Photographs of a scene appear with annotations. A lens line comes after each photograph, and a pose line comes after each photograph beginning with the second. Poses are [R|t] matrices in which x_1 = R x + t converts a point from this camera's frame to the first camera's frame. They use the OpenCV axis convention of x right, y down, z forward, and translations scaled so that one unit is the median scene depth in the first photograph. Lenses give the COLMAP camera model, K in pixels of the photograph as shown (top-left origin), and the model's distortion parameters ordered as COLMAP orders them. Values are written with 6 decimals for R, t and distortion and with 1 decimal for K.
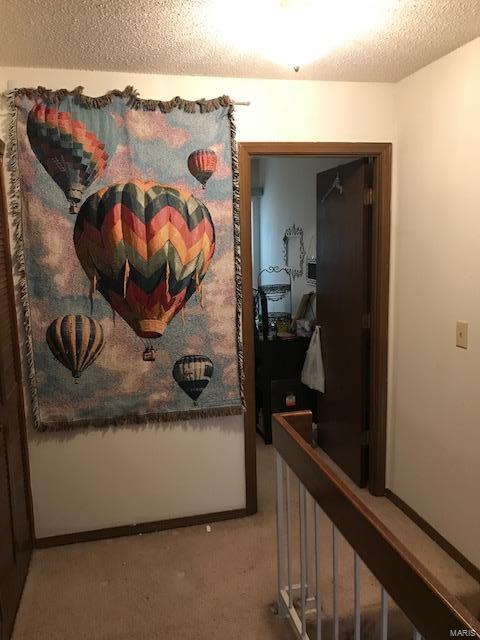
lens RADIAL K [[524.1, 0, 238.7], [0, 524.1, 320.4], [0, 0, 1]] dist [0.007386, -0.013065]
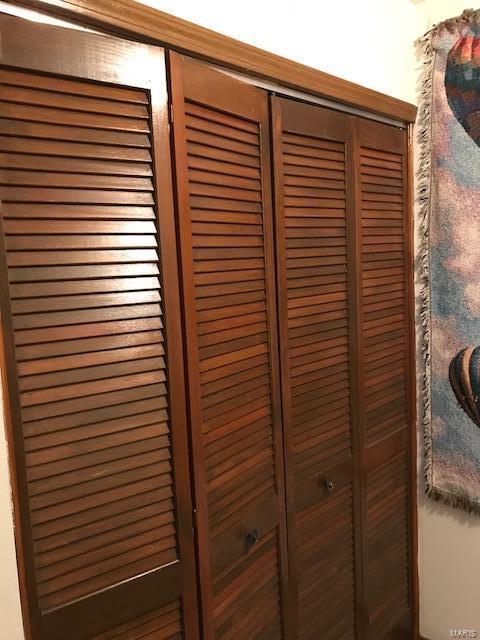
lens RADIAL K [[524.1, 0, 239.4], [0, 524.1, 314.9], [0, 0, 1]] dist [0.007386, -0.013065]
pose [[0.524363, 0.091416, -0.846574, 0.076202], [-0.092190, 0.994471, 0.050284, -0.055436], [0.846490, 0.051678, 0.529891, 0.395713]]
